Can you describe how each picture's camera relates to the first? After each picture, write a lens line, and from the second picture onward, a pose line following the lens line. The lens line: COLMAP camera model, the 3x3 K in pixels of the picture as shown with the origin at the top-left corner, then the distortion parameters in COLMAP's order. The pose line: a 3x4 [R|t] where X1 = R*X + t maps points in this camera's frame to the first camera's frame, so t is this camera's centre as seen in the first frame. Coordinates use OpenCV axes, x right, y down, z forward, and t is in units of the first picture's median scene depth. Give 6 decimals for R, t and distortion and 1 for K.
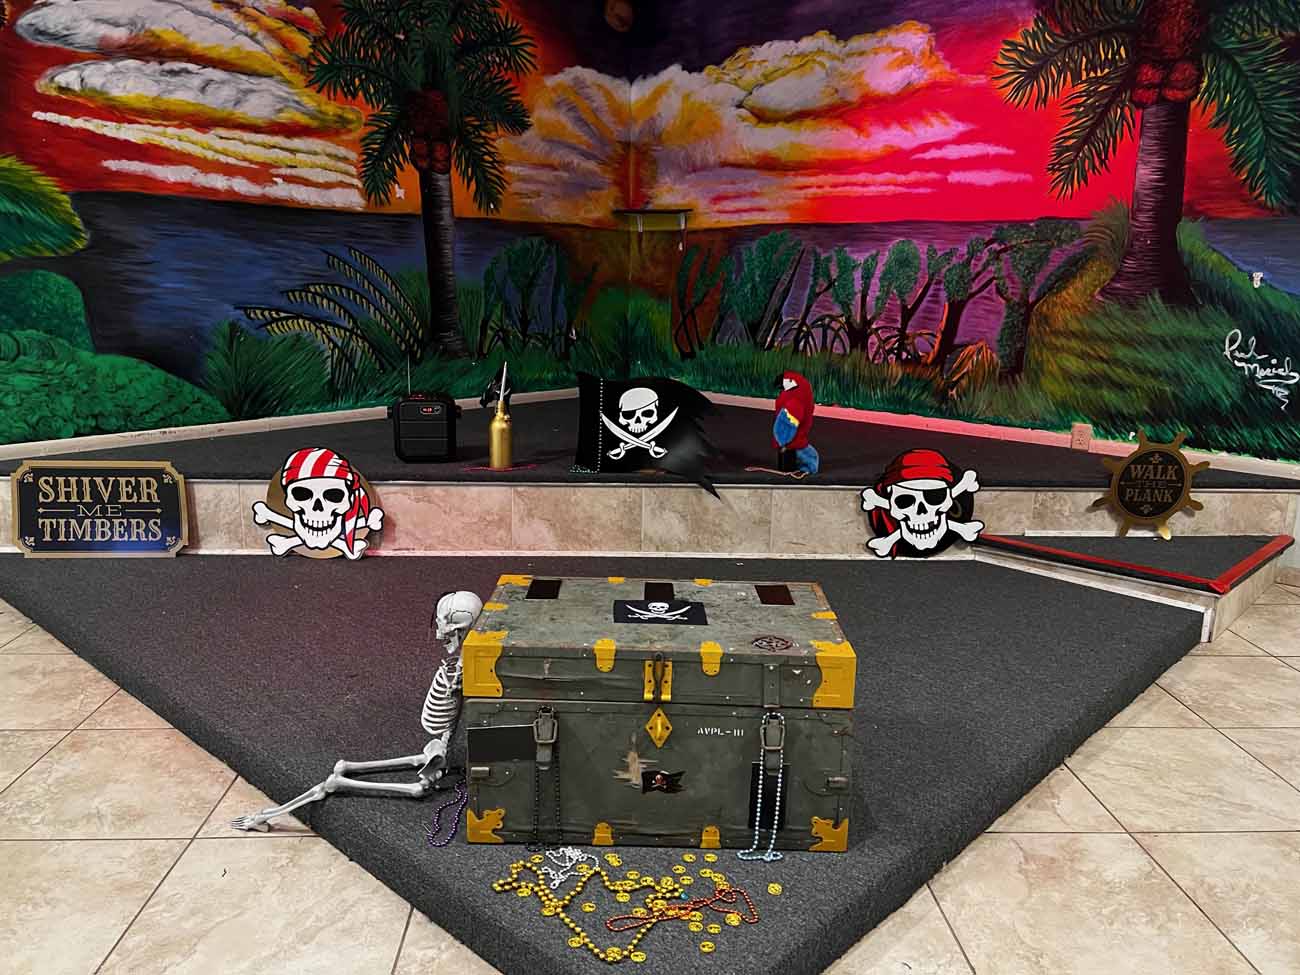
lens RADIAL K [[982.6, 0, 640.4], [0, 982.6, 487.1], [0, 0, 1]] dist [0.072903, -0.072082]
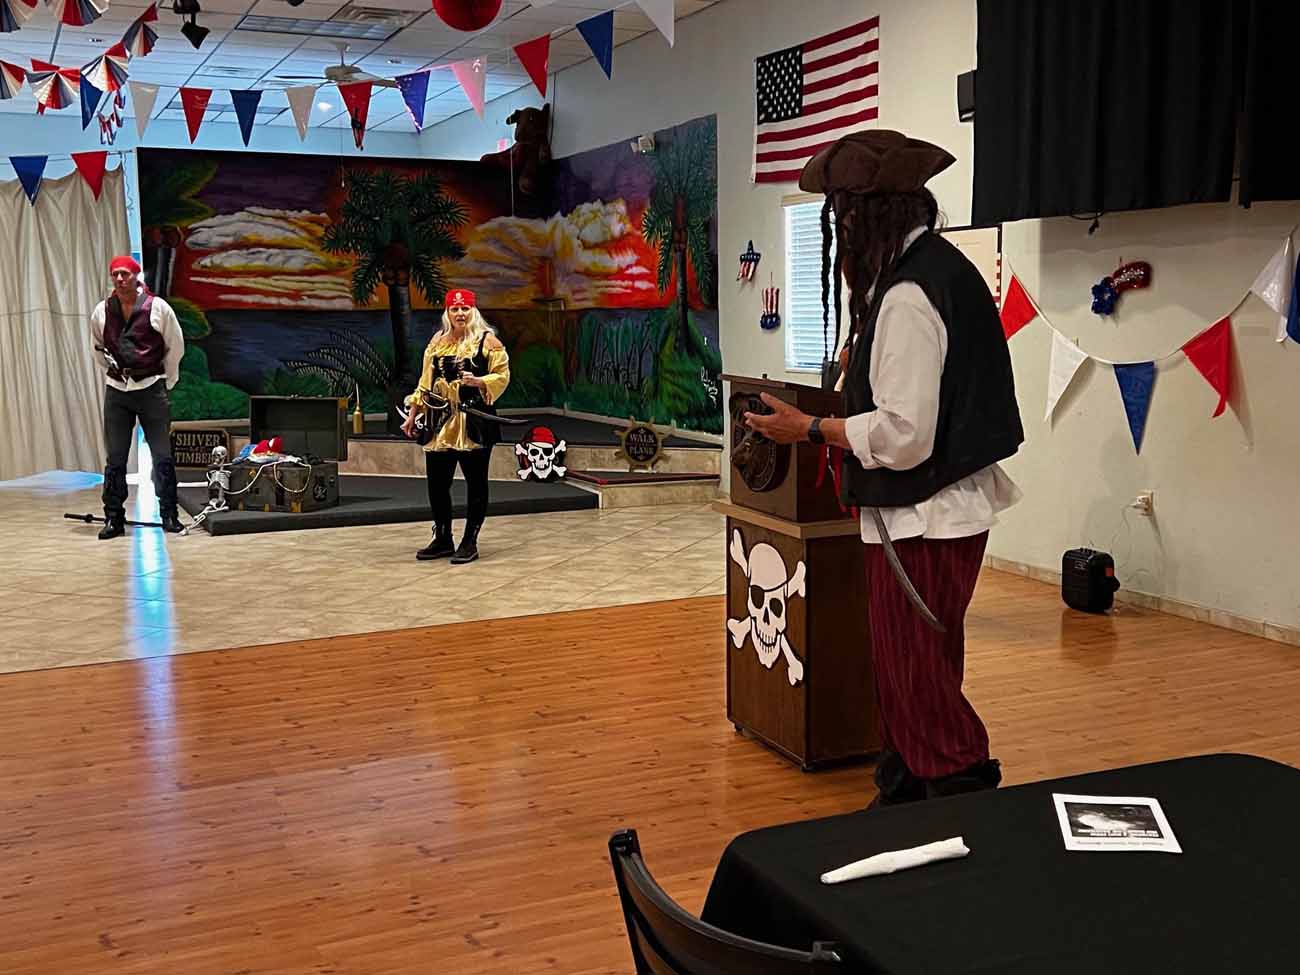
lens RADIAL K [[1430.2, 0, 683.1], [0, 1430.2, 464.6], [0, 0, 1]] dist [0.105015, 0.000000]
pose [[0.927875, 0.014865, -0.372595, 1.580827], [-0.056248, 0.993351, -0.100445, 0.302373], [0.368624, 0.114158, 0.922542, -1.500933]]
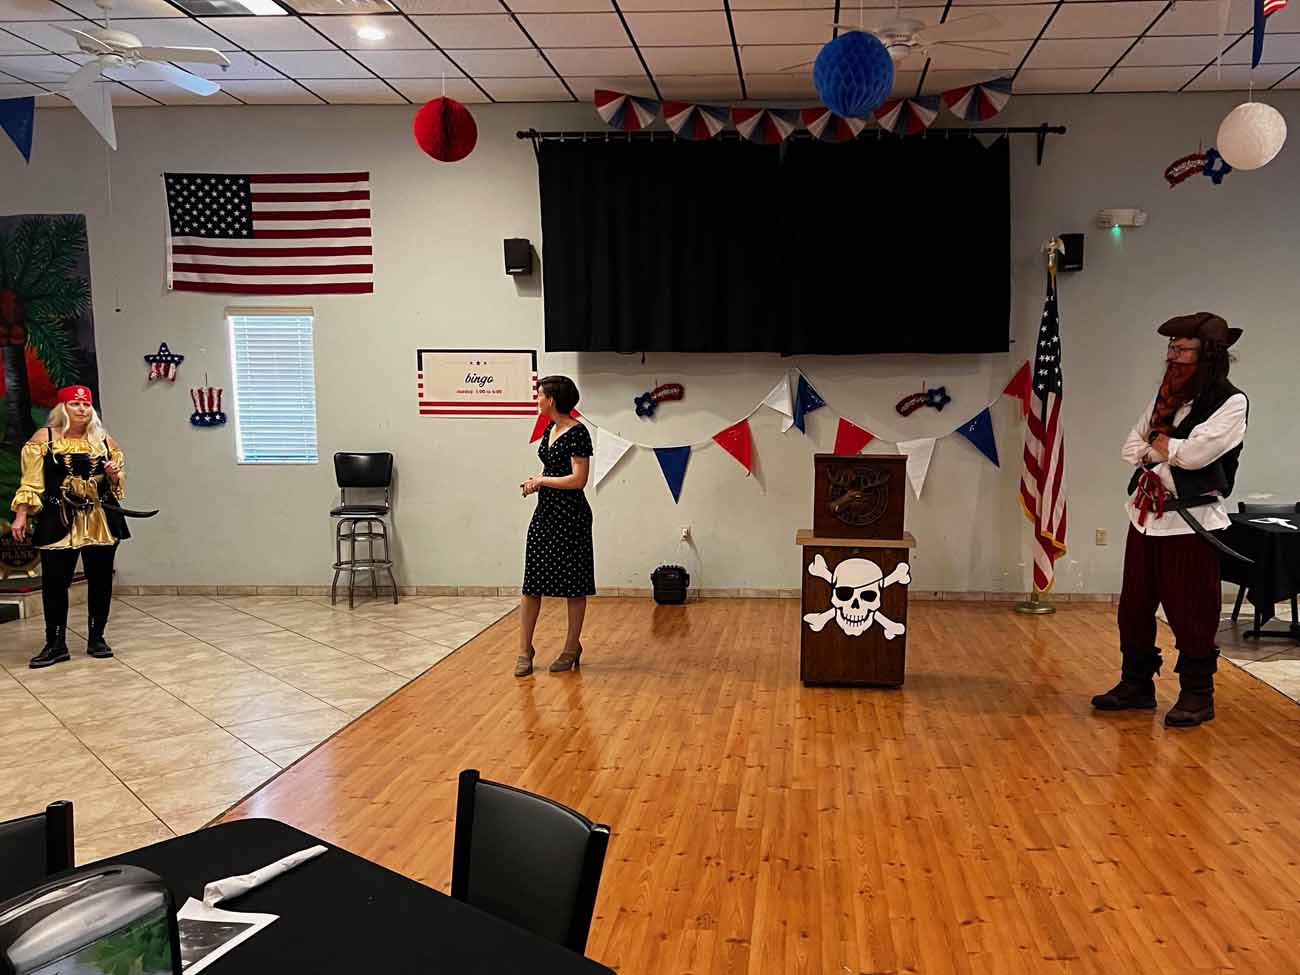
lens RADIAL K [[1098.7, 0, 752.8], [0, 1098.7, 544.3], [0, 0, 1]] dist [0.036863, -0.042328]
pose [[0.759221, -0.094843, 0.643885, 0.216426], [0.150890, 0.988020, -0.032385, 0.254336], [-0.633100, 0.121744, 0.764436, -1.402765]]
